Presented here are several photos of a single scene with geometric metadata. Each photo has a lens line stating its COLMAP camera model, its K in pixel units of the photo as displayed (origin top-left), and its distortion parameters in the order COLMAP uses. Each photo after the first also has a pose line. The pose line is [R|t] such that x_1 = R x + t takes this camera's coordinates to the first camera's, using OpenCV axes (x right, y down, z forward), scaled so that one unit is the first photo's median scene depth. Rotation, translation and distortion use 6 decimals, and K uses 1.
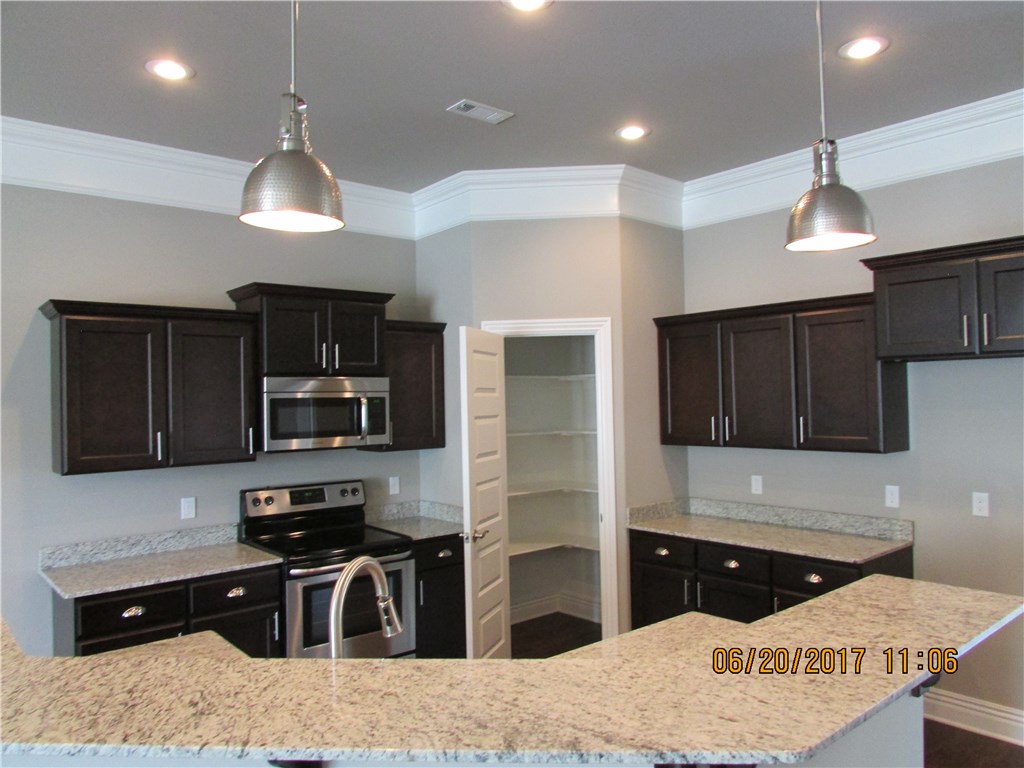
lens RADIAL K [[755.5, 0, 517.0], [0, 755.5, 387.7], [0, 0, 1]] dist [0.026696, -0.001944]
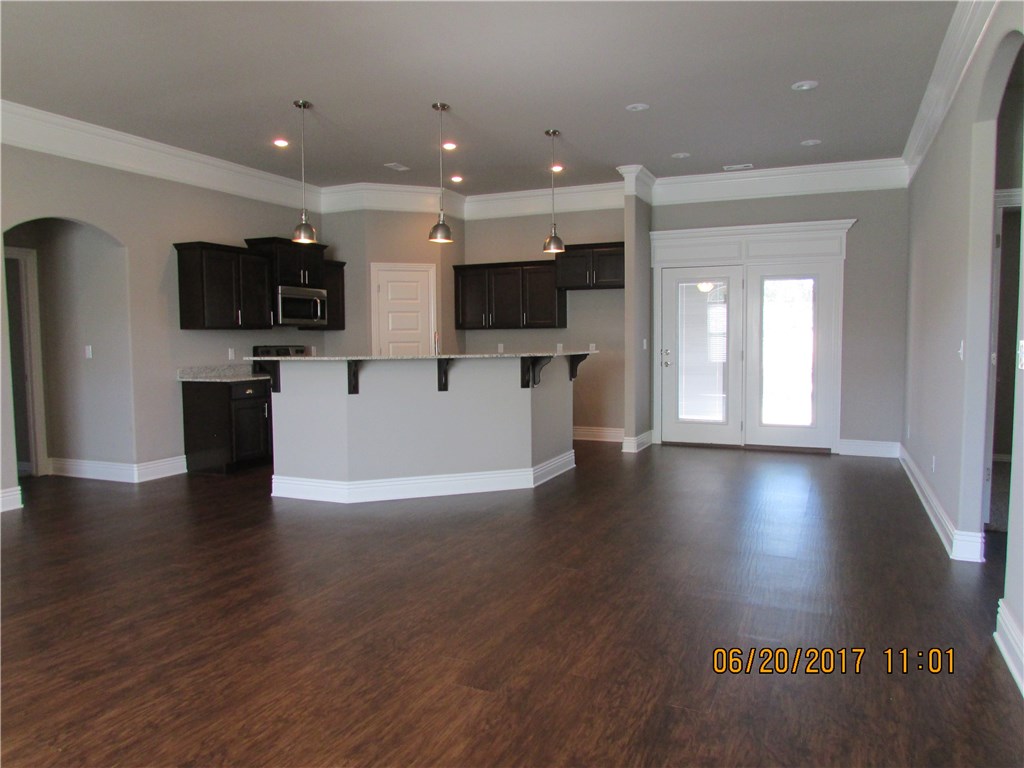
lens RADIAL K [[755.5, 0, 517.0], [0, 755.5, 387.7], [0, 0, 1]] dist [0.026696, -0.001944]
pose [[0.912356, -0.016450, 0.409068, -0.552031], [-0.013525, 0.997436, 0.070274, 0.097997], [-0.409175, -0.069647, 0.909794, -1.017874]]
